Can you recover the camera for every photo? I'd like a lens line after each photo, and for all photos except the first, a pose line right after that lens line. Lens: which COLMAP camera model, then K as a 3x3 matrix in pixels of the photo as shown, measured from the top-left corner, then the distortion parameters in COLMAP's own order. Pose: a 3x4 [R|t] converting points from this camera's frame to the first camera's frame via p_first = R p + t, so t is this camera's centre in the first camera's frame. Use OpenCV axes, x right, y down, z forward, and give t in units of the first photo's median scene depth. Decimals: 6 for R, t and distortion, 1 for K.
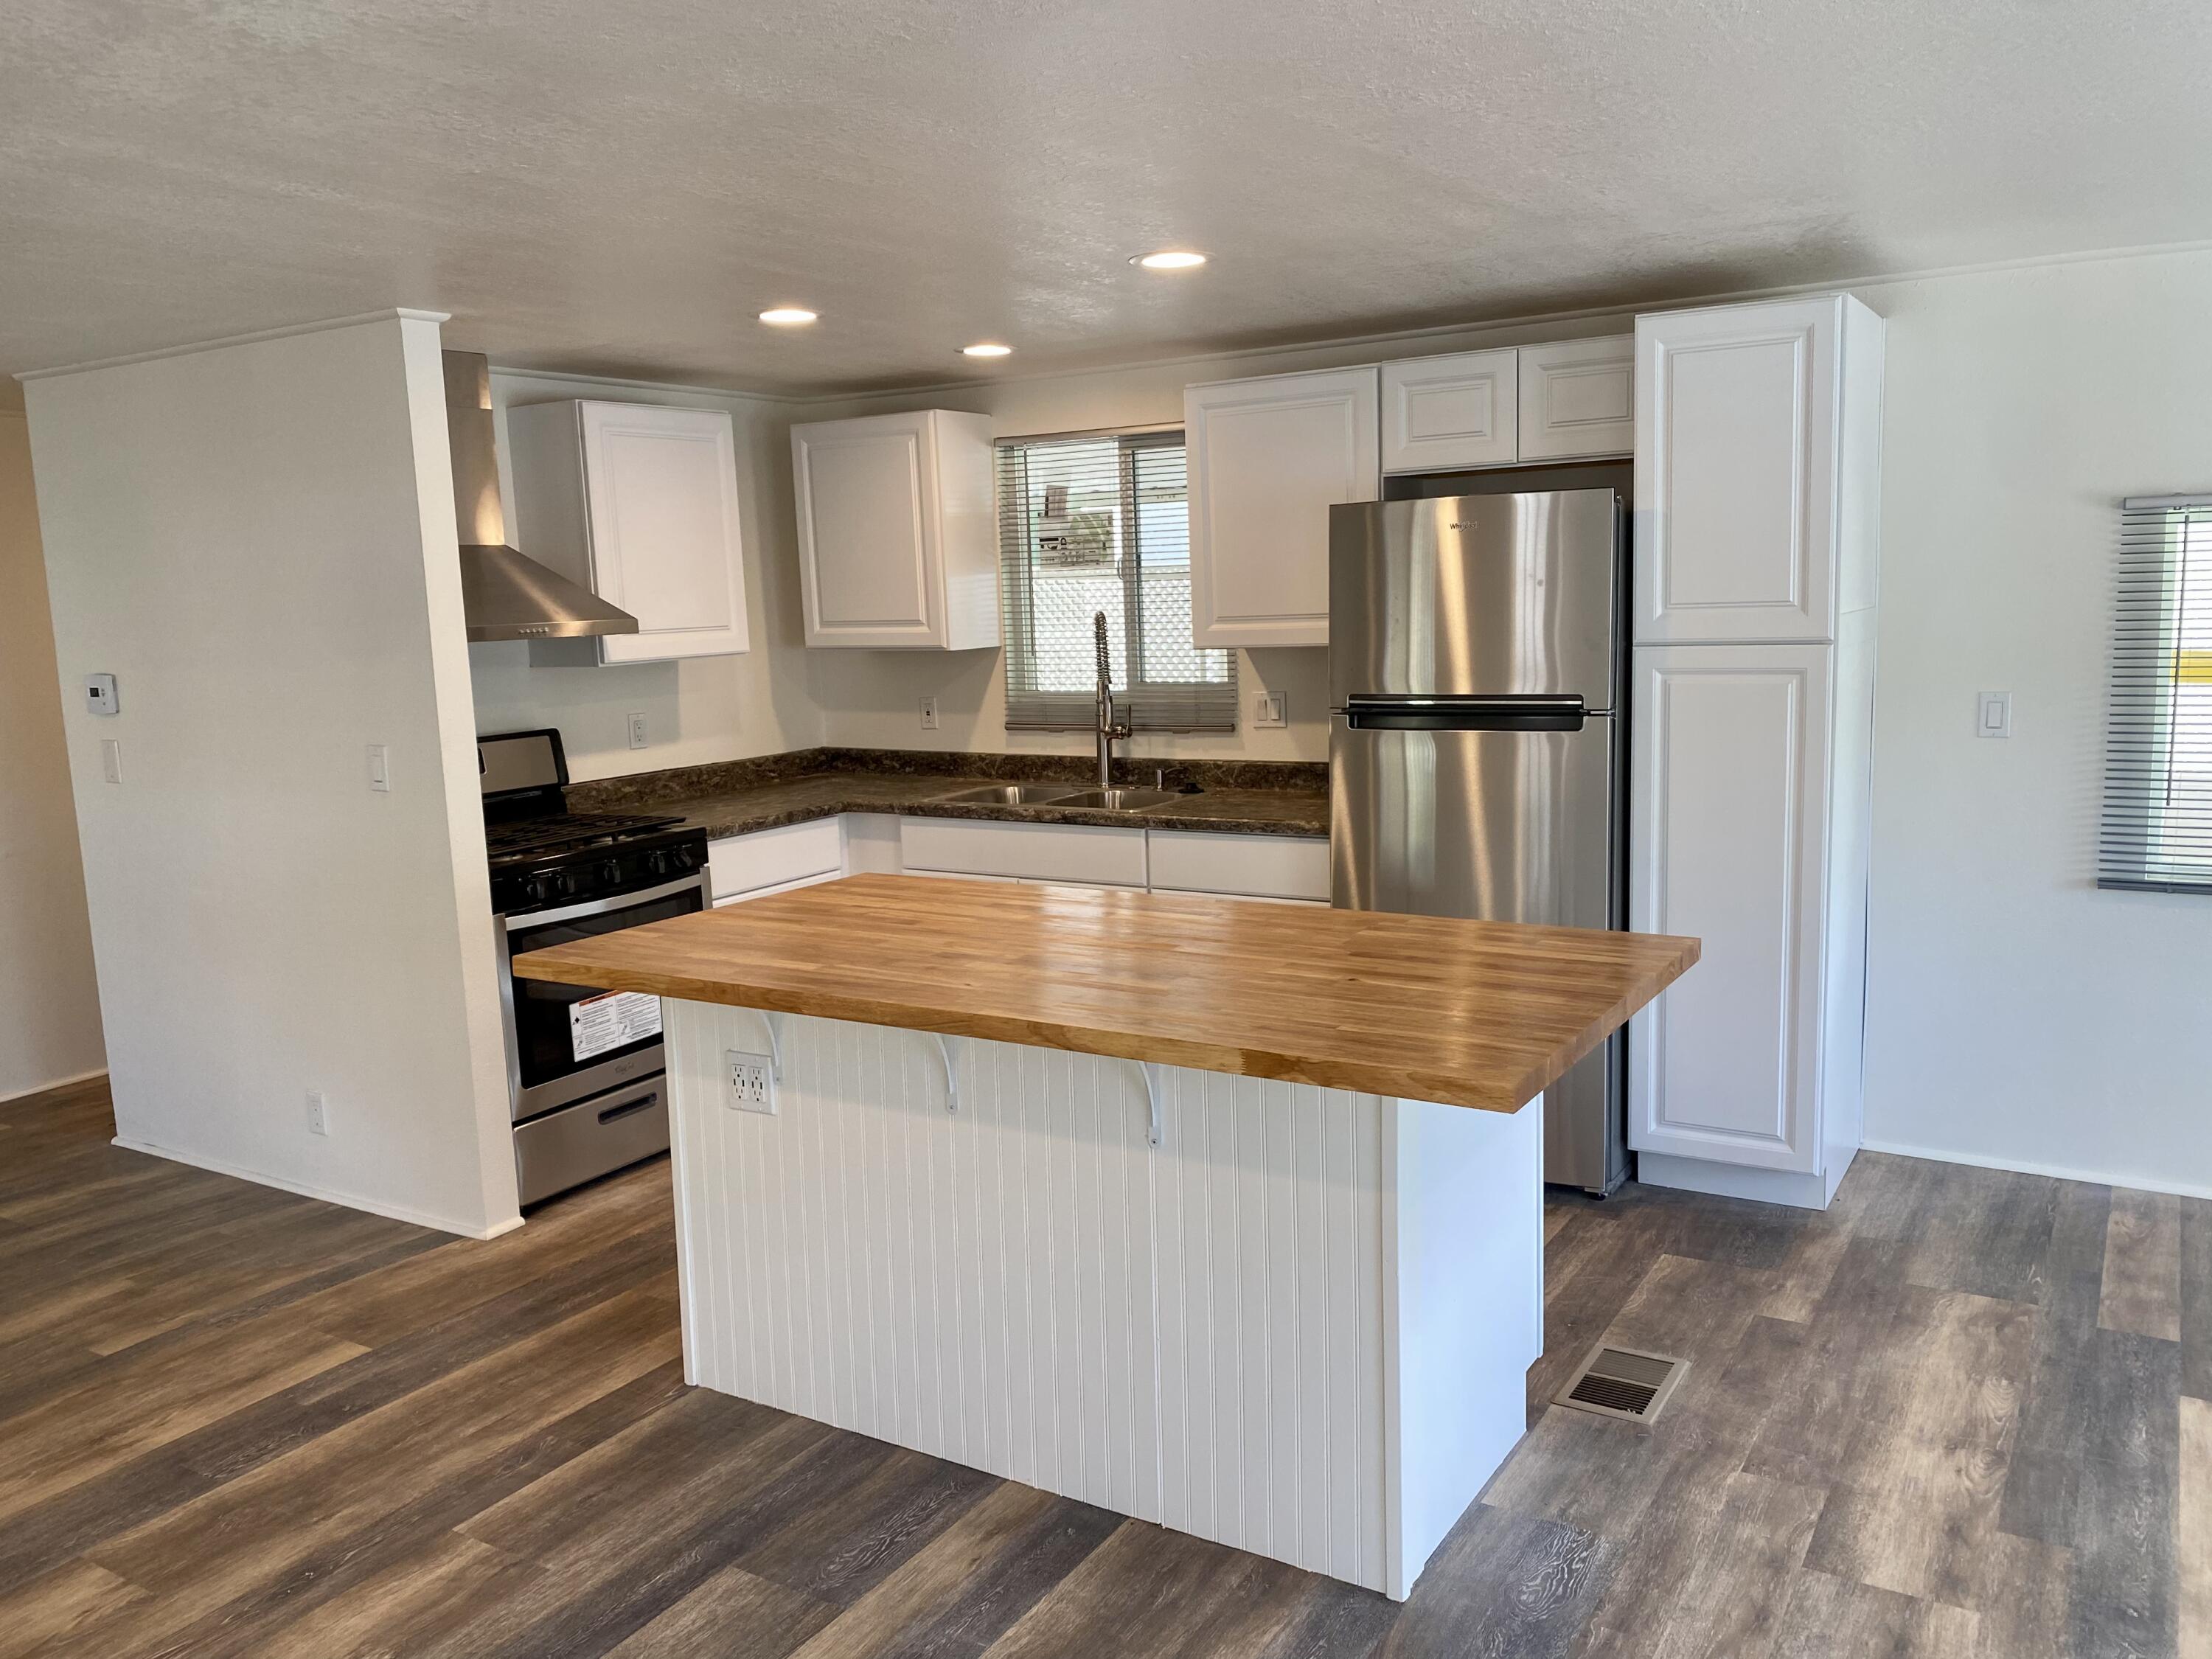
lens RADIAL K [[1704.7, 0, 1115.7], [0, 1704.7, 835.9], [0, 0, 1]] dist [0.032589, -0.036210]
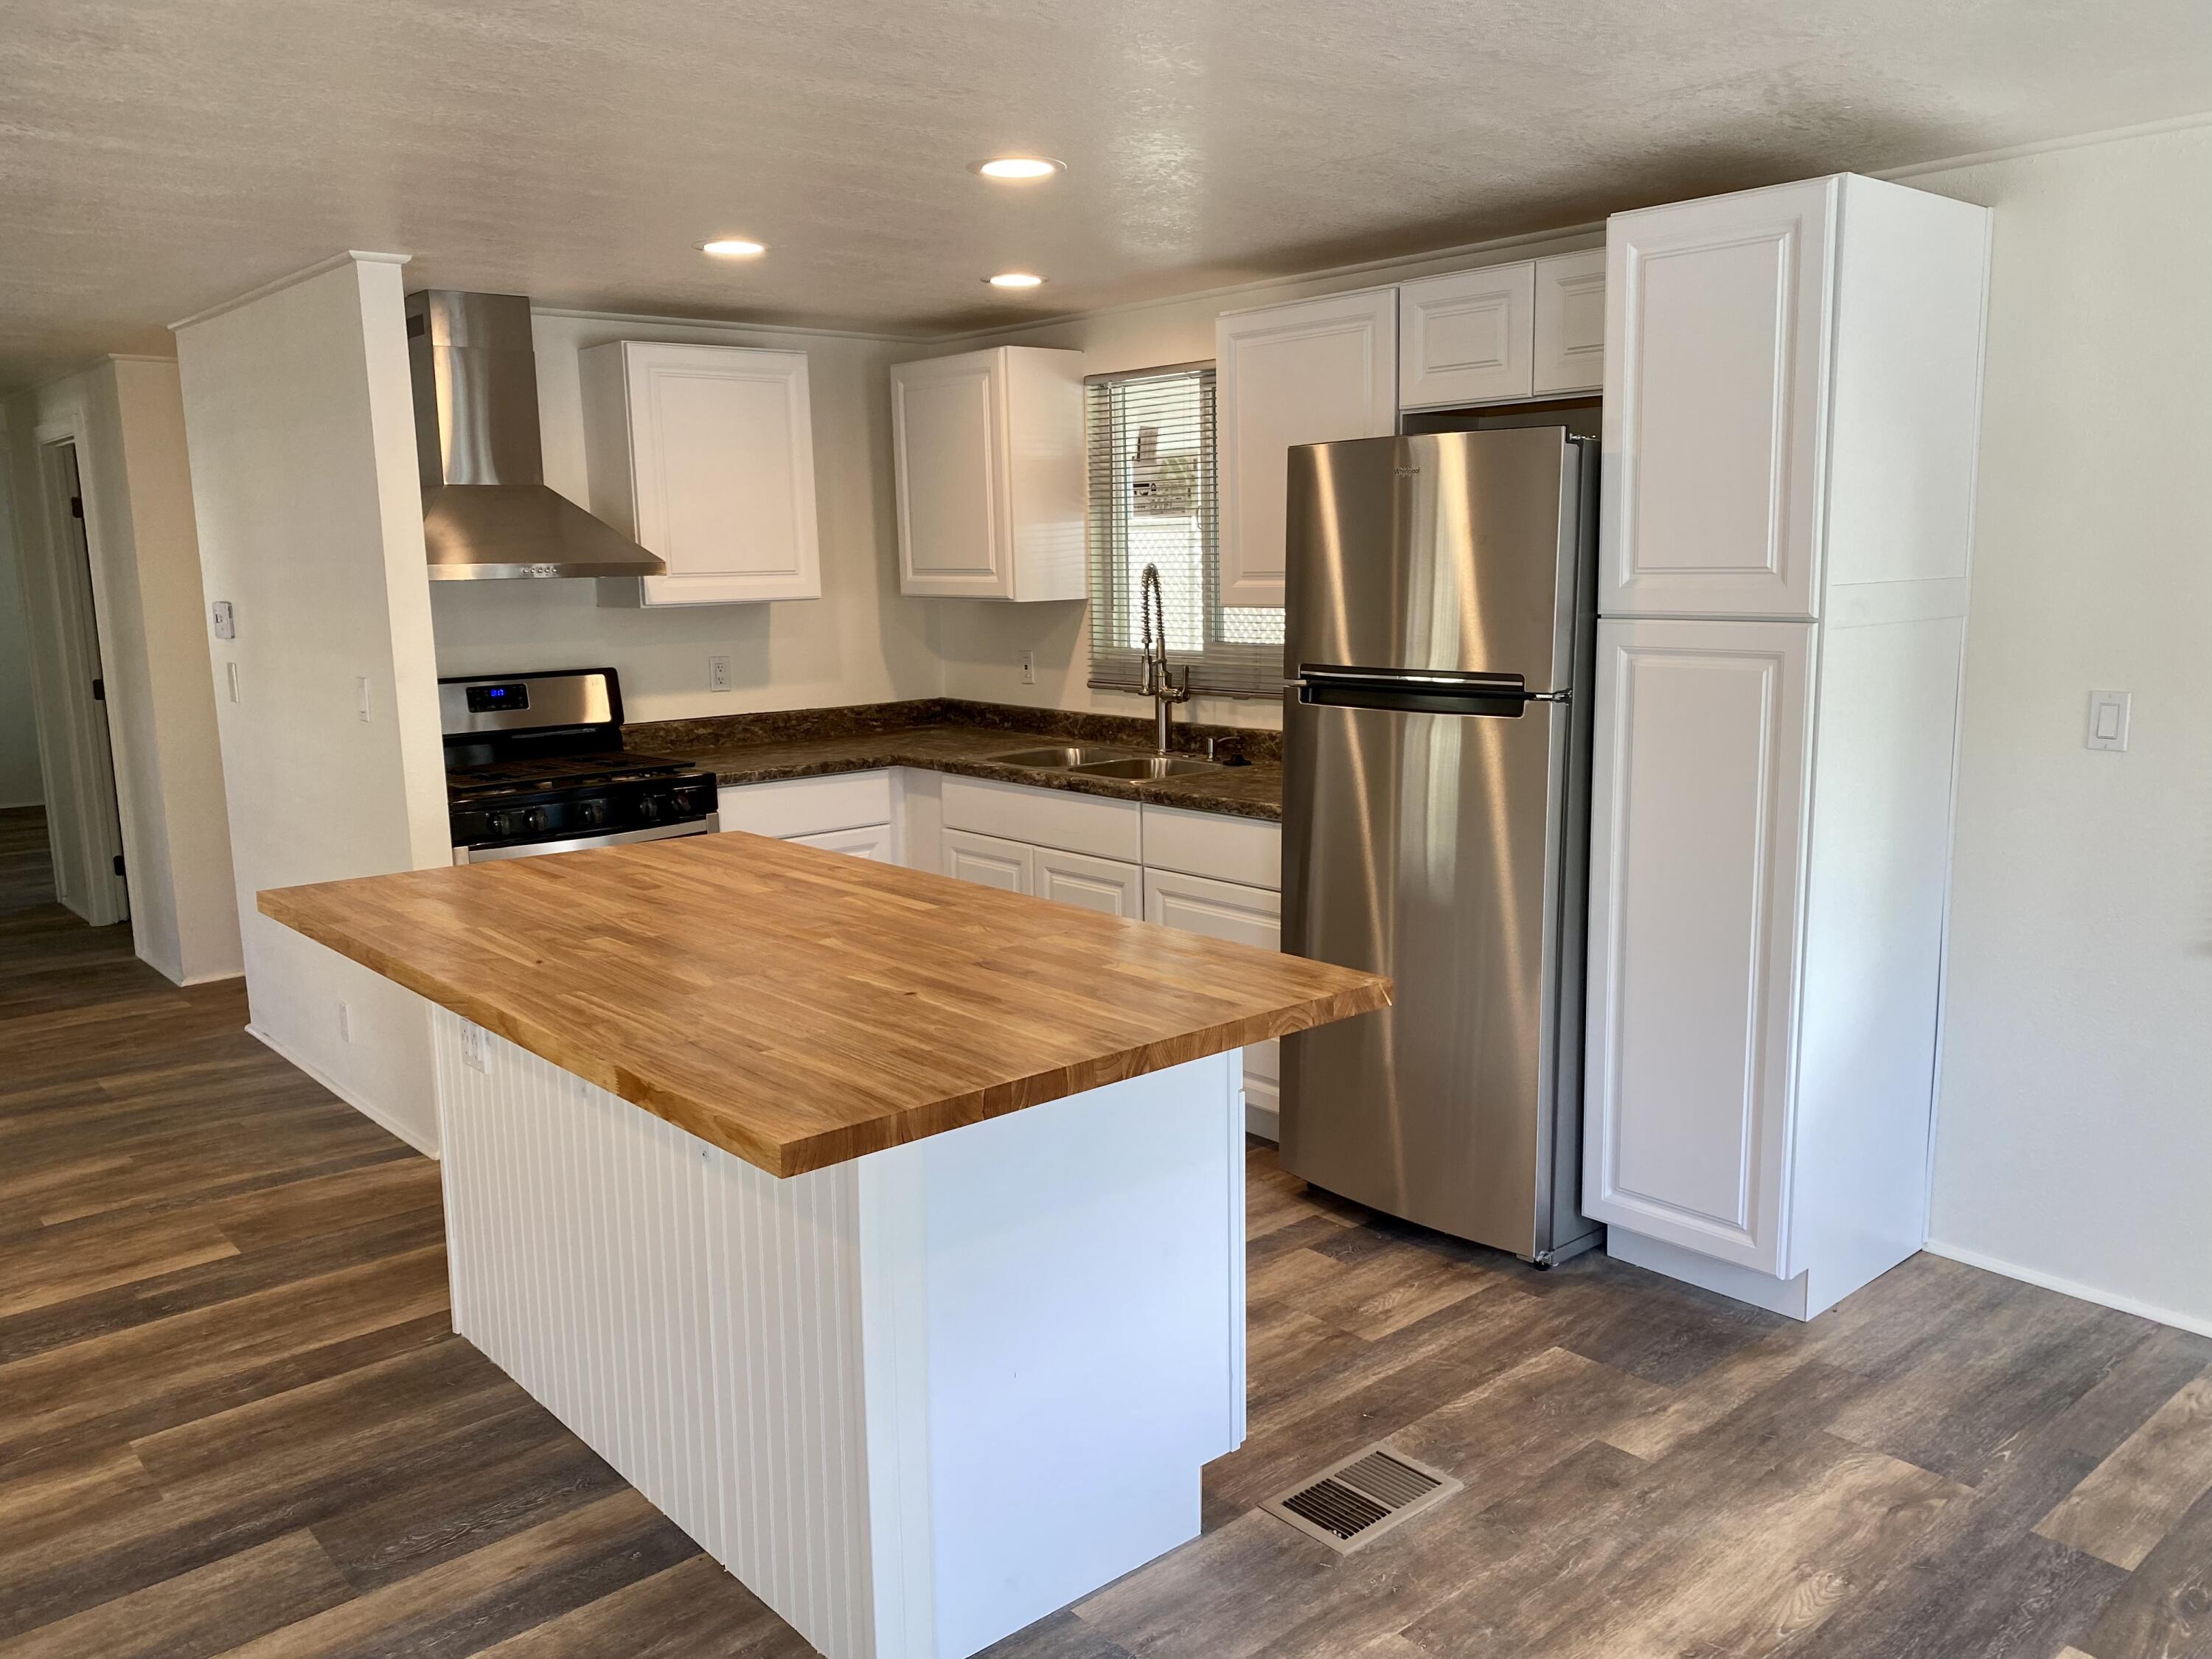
lens RADIAL K [[1704.7, 0, 1112.3], [0, 1704.7, 844.8], [0, 0, 1]] dist [0.032589, -0.036210]
pose [[0.956598, 0.067592, -0.283465, 0.333004], [-0.058049, 0.997432, 0.041943, -0.023354], [0.285572, -0.023667, 0.958065, 0.140853]]
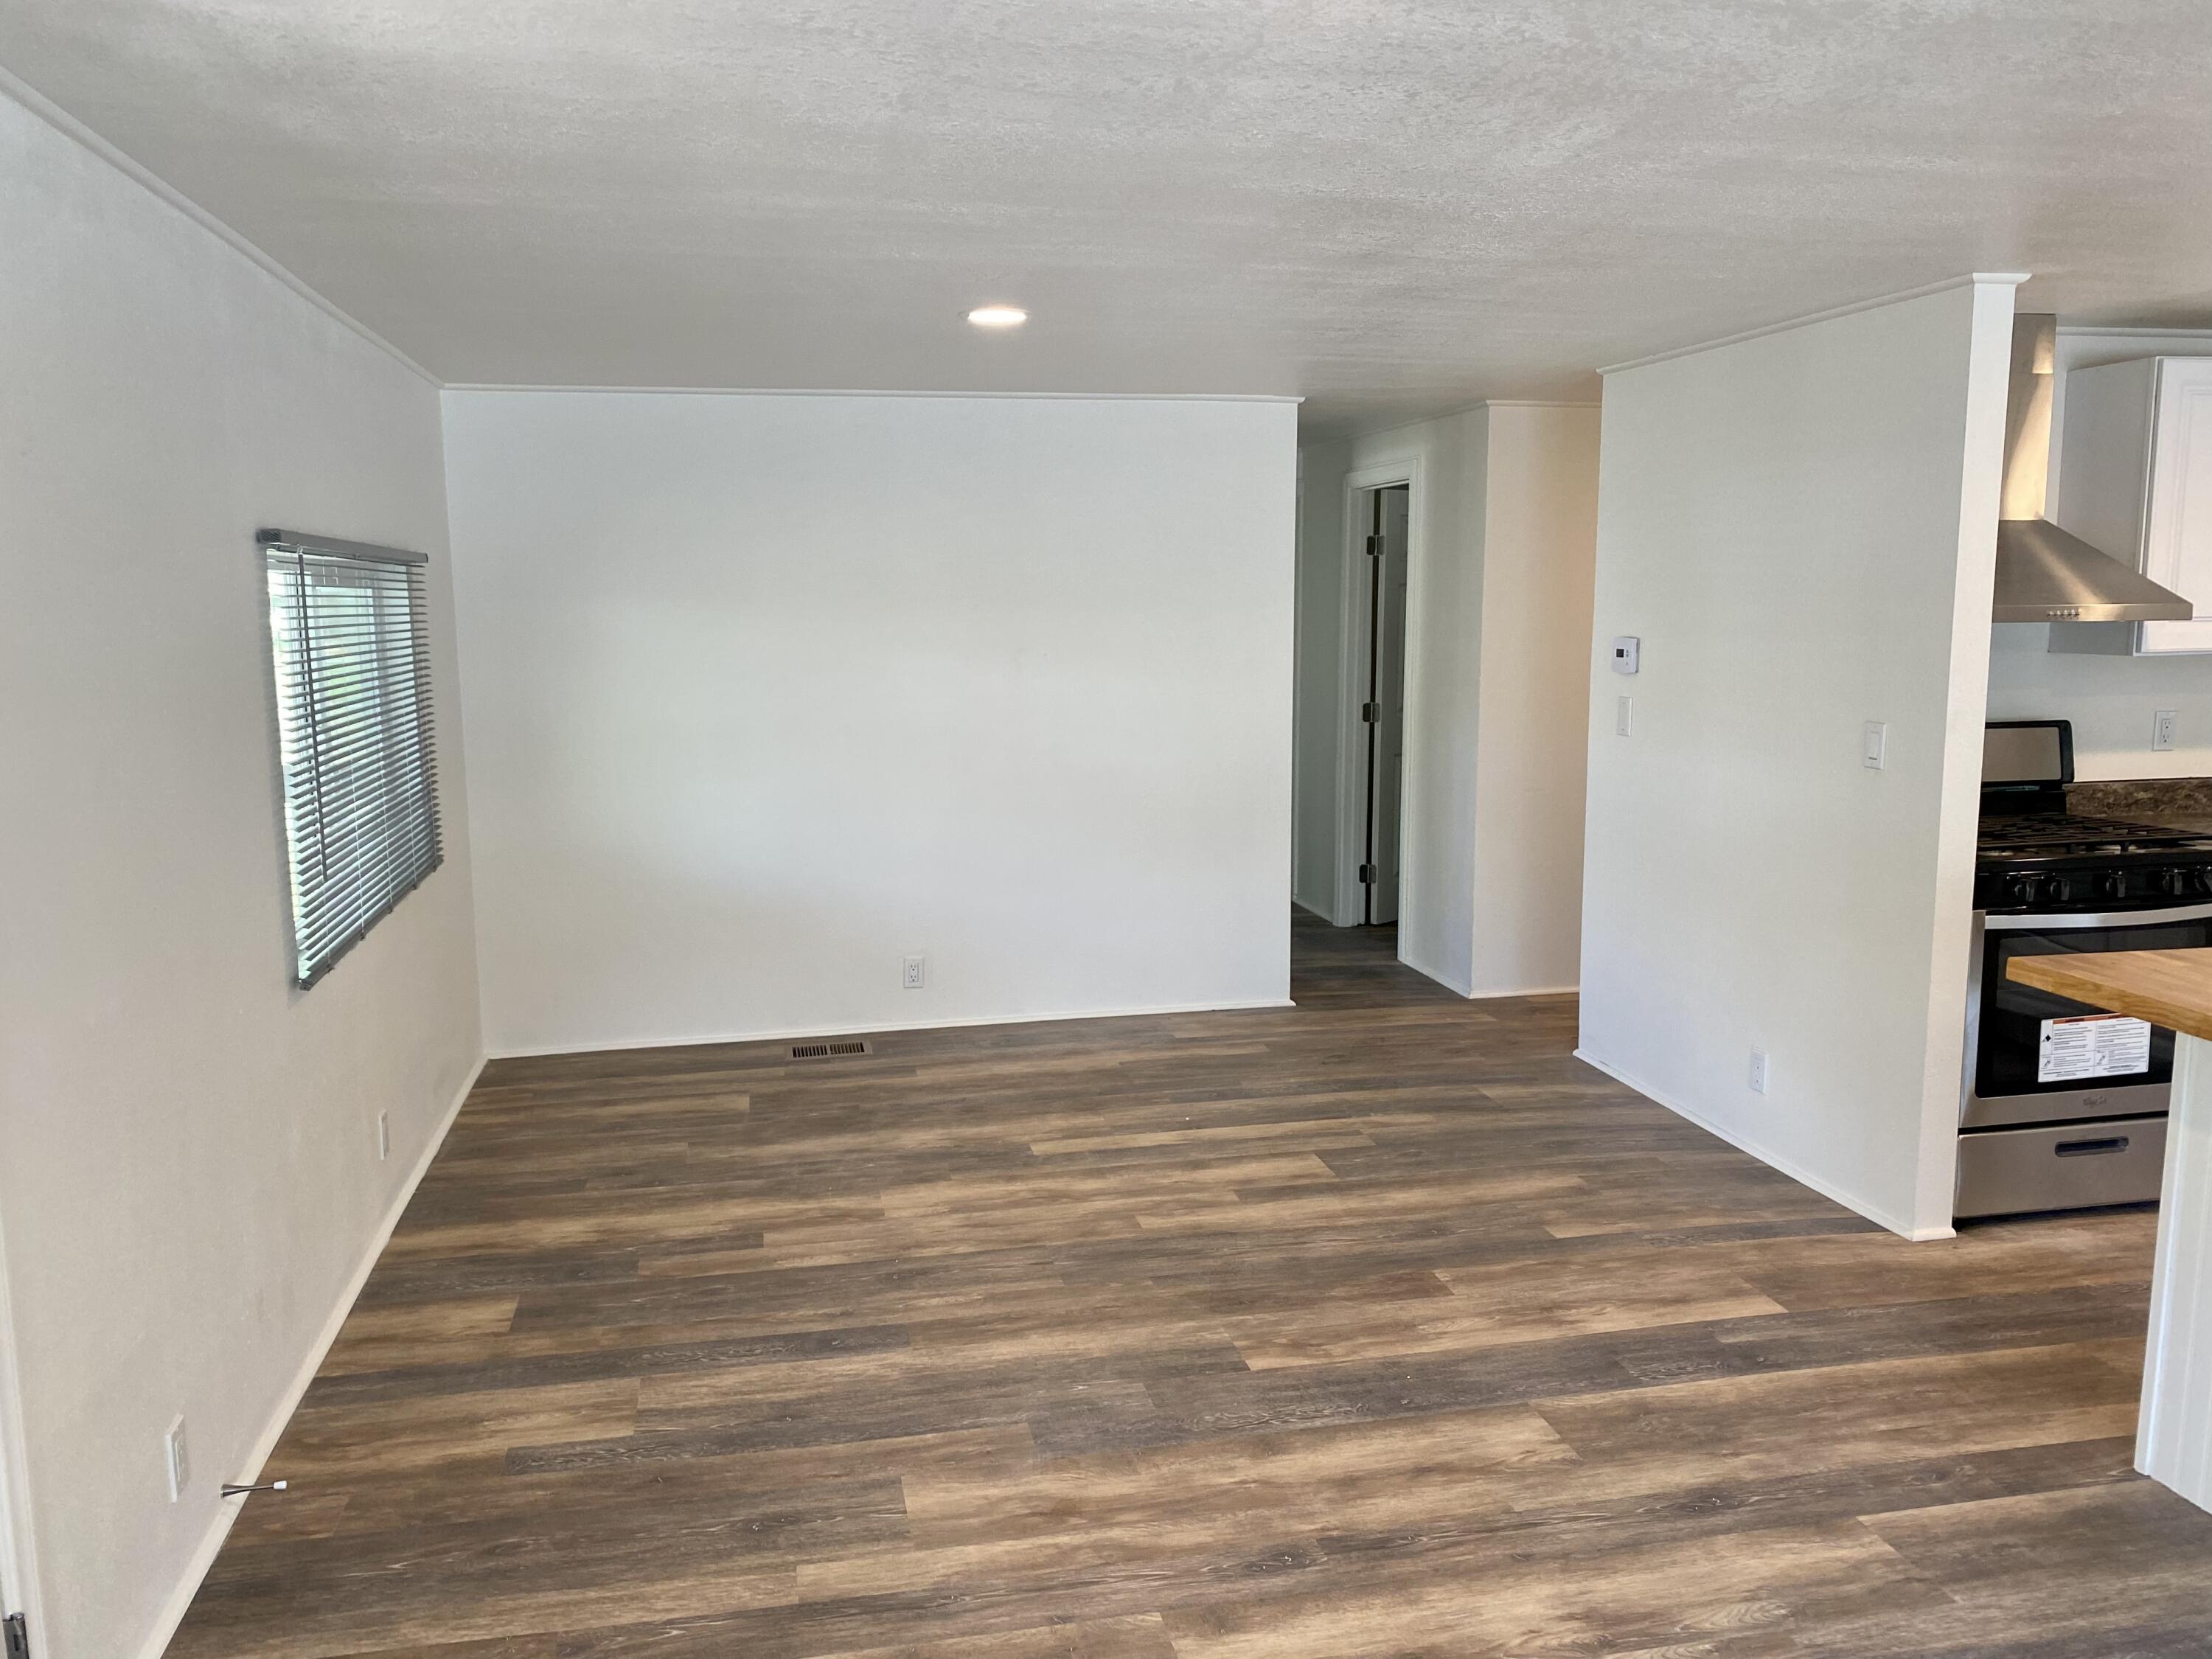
lens RADIAL K [[1704.7, 0, 1090.1], [0, 1704.7, 838.6], [0, 0, 1]] dist [0.032589, -0.036210]
pose [[0.685130, 0.135310, -0.715743, -0.025189], [-0.123935, 0.989923, 0.068509, 0.002643], [0.717800, 0.041768, 0.694995, -0.016374]]
